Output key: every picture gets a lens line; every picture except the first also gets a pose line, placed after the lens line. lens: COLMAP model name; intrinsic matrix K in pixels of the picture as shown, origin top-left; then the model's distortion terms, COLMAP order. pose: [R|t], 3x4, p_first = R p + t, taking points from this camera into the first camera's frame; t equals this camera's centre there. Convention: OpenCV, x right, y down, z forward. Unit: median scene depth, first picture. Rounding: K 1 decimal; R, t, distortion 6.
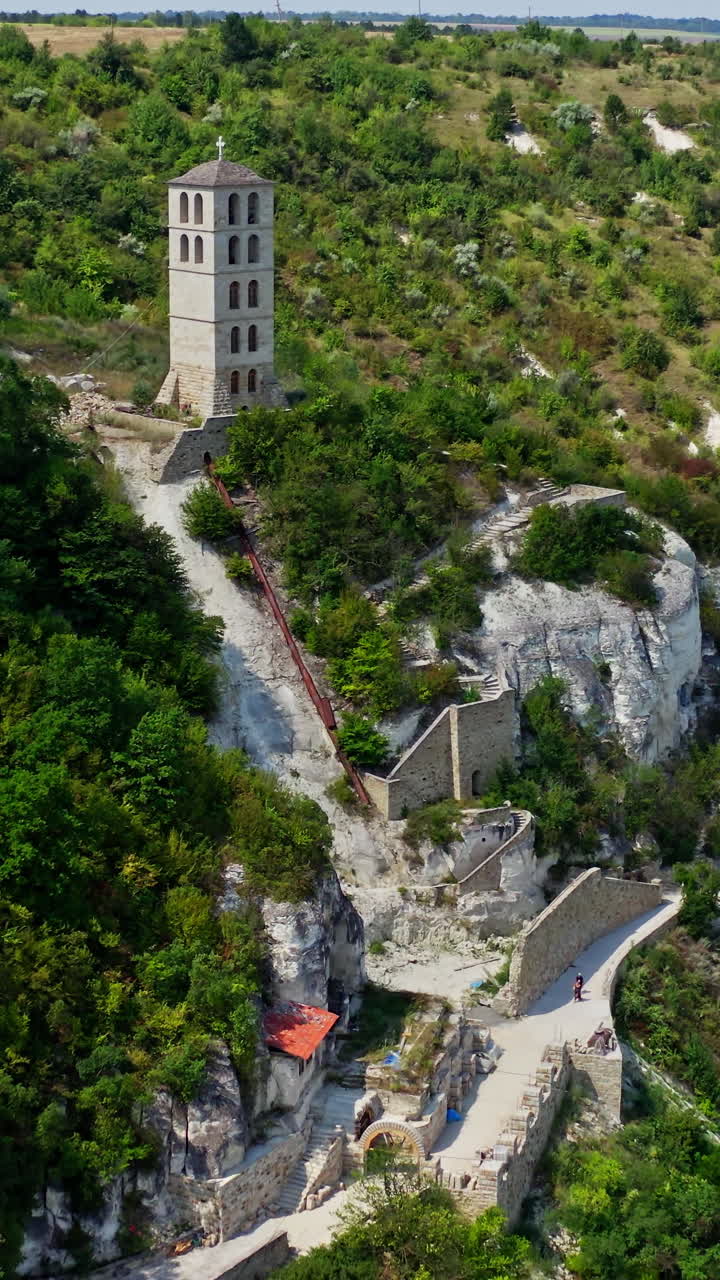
lens RADIAL K [[2396.4, 0, 360.0], [0, 2396.4, 640.0], [0, 0, 1]] dist [-0.193626, -0.004811]
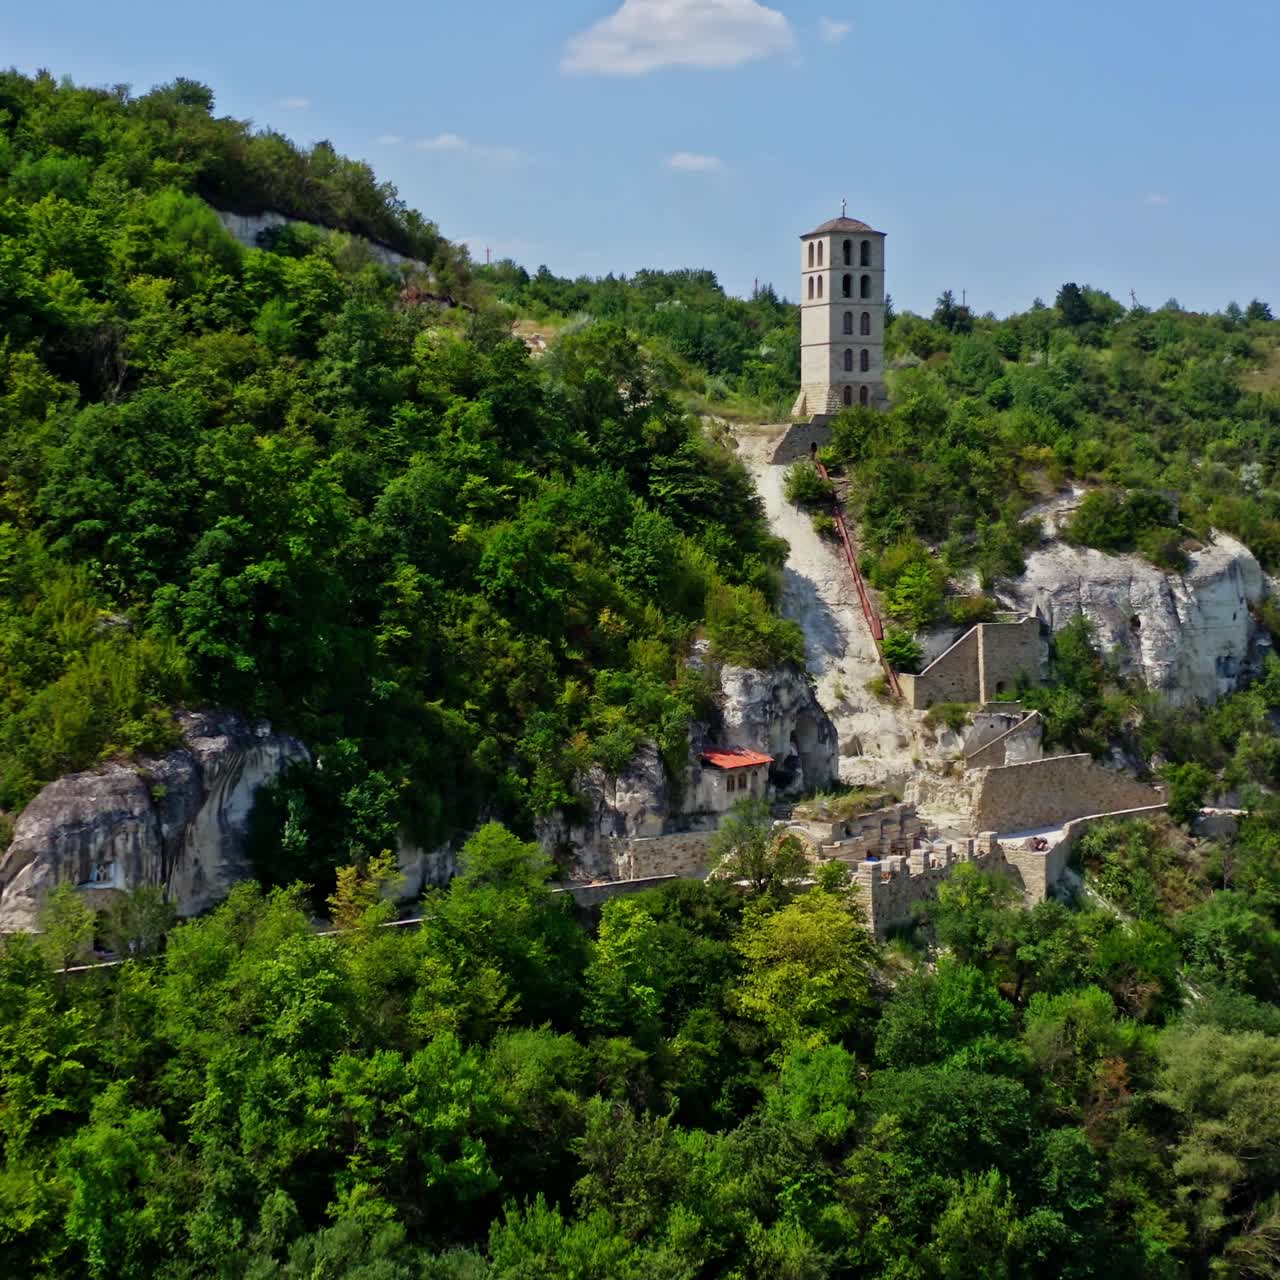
lens RADIAL K [[2322.9, 0, 640.0], [0, 2322.9, 640.0], [0, 0, 1]] dist [-0.197987, 0.195253]
pose [[0.955296, 0.018464, -0.295074, 0.210190], [-0.066031, 0.986162, -0.152066, 0.214734], [0.288183, 0.164753, 0.943296, -0.122712]]
